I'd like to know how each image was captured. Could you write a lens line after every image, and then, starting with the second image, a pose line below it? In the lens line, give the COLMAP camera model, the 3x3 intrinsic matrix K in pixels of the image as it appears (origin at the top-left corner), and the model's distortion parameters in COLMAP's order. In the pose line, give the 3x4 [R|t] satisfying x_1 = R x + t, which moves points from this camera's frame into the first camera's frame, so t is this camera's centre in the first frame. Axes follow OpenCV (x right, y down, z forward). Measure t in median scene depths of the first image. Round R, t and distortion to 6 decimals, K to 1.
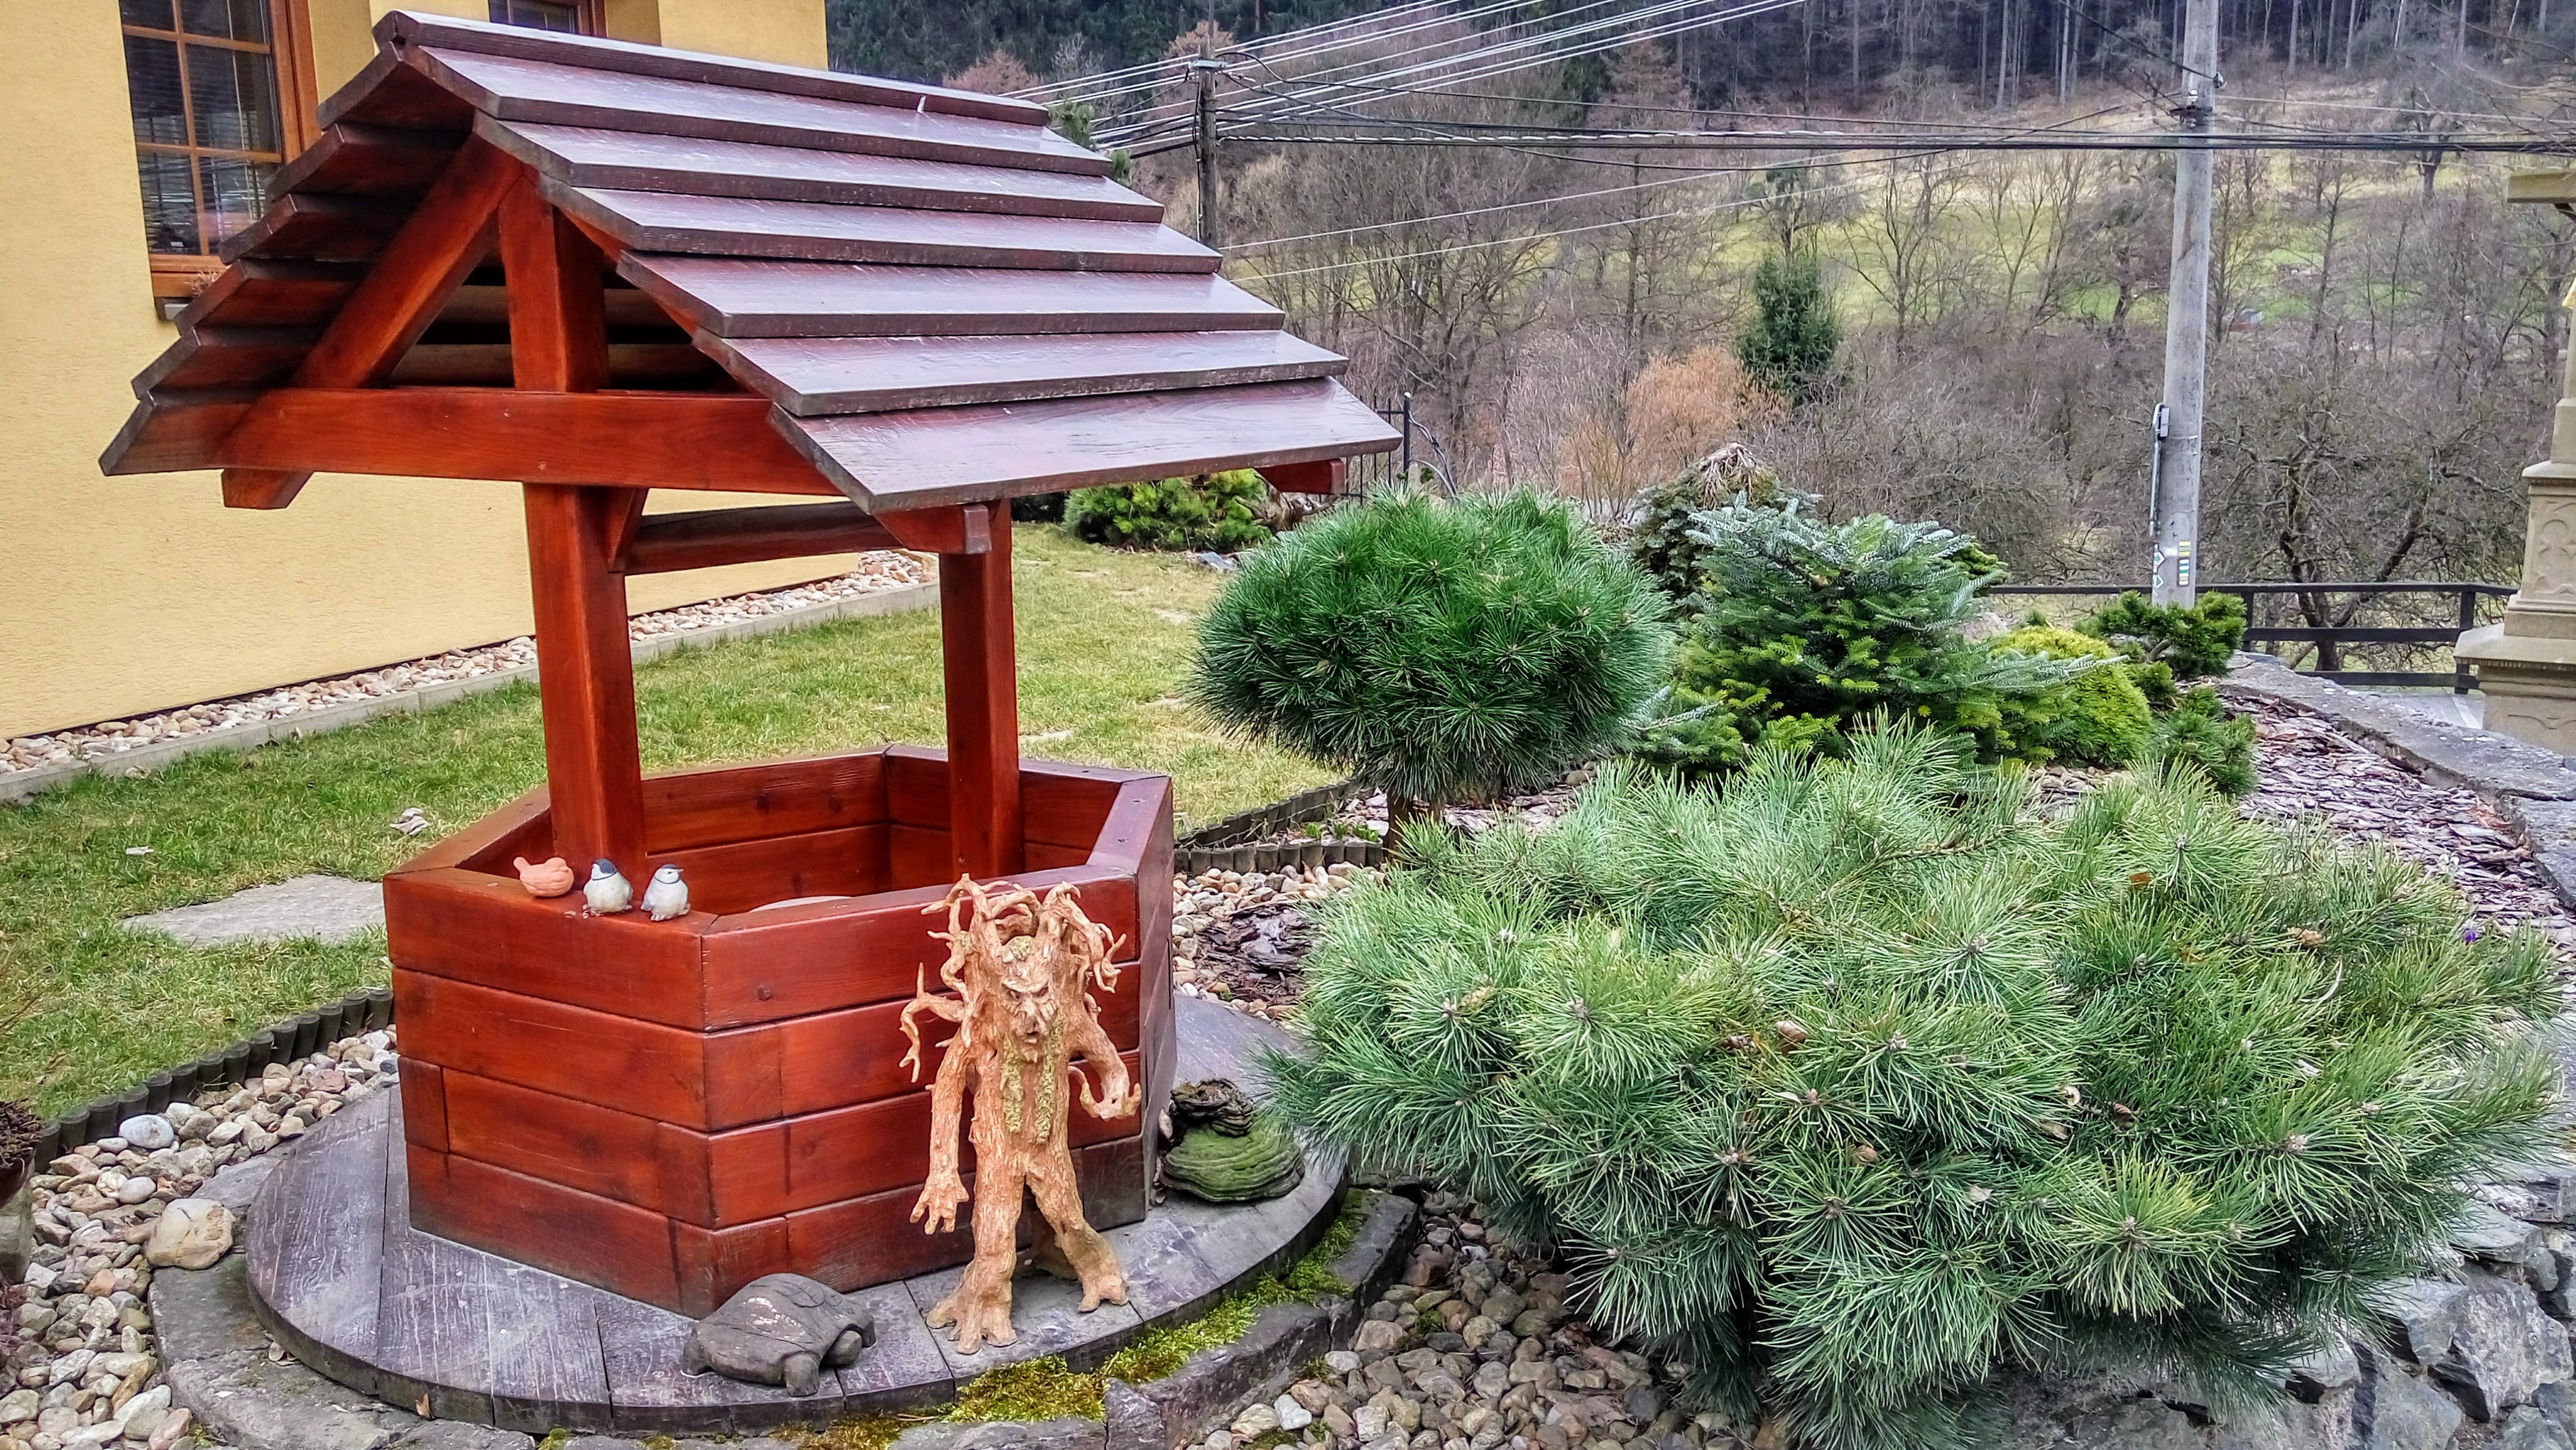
lens RADIAL K [[2033.2, 0, 1280.6], [0, 2033.2, 719.7], [0, 0, 1]] dist [0.117964, -0.124045]
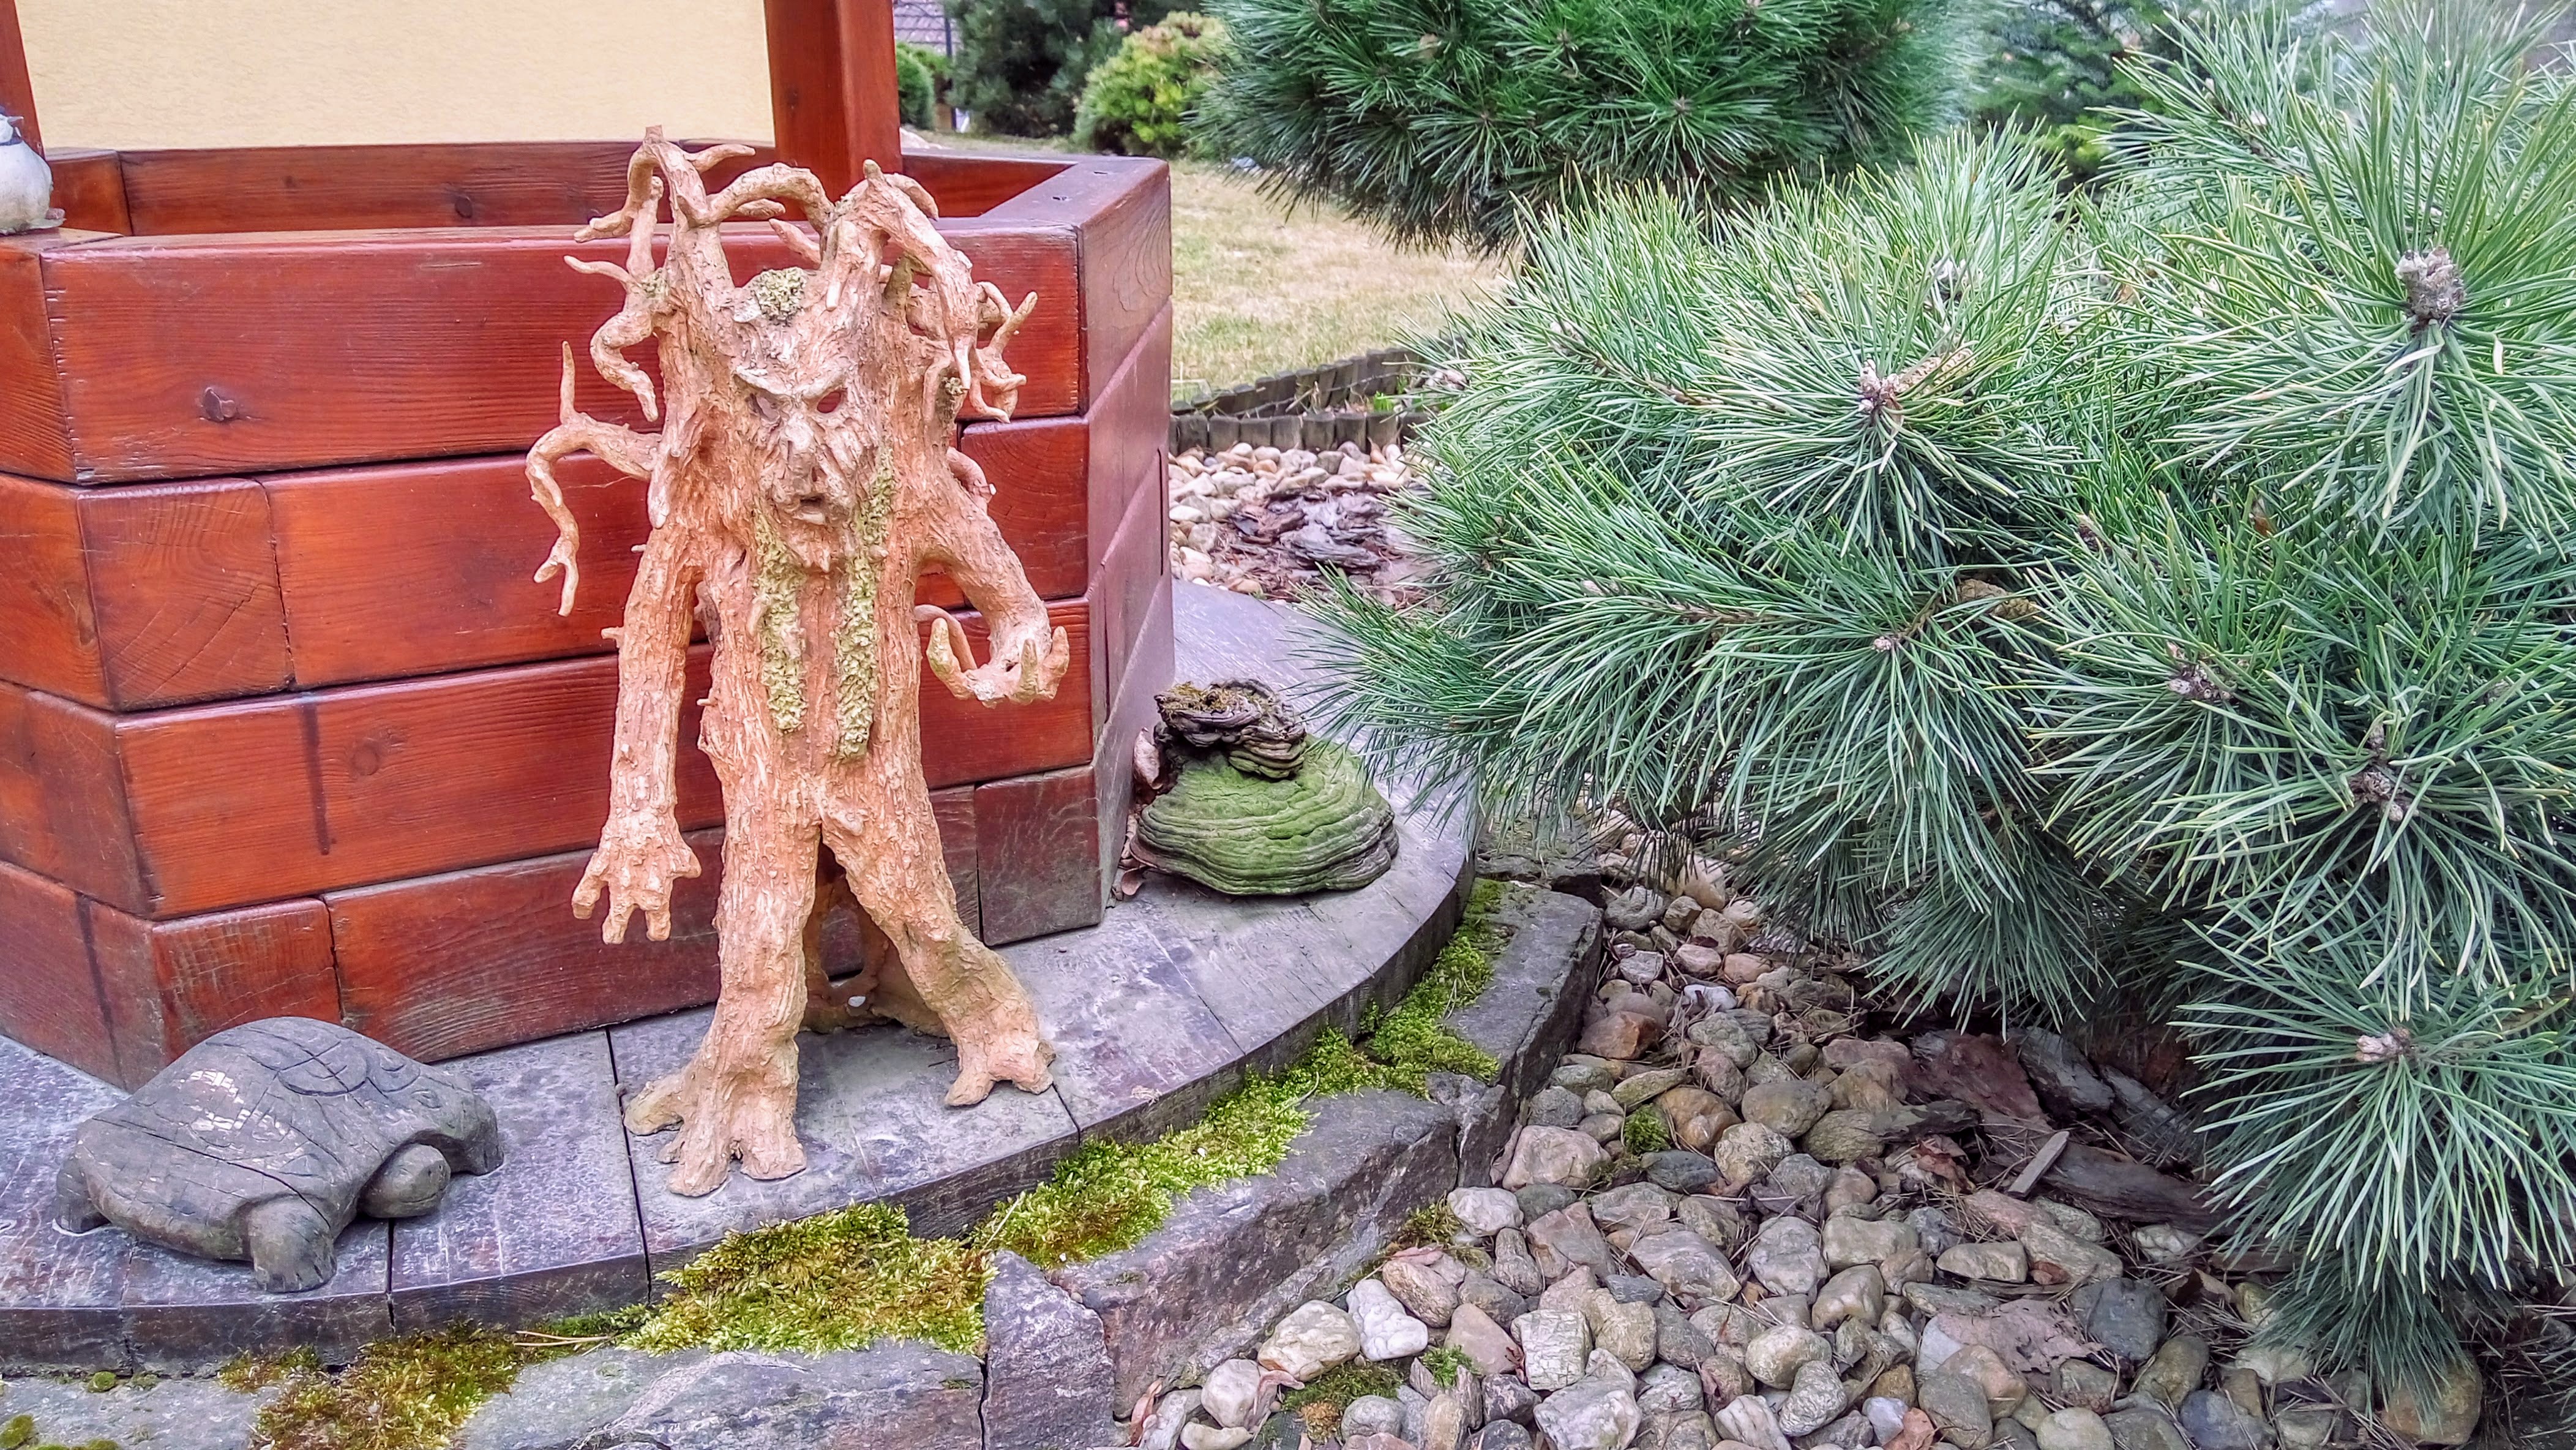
lens RADIAL K [[2033.2, 0, 1280.6], [0, 2033.2, 719.7], [0, 0, 1]] dist [0.117964, -0.124045]
pose [[0.999683, 0.021470, -0.013116, -0.015332], [-0.019470, 0.990361, 0.137133, 0.130229], [0.015934, -0.136834, 0.990466, 0.533964]]
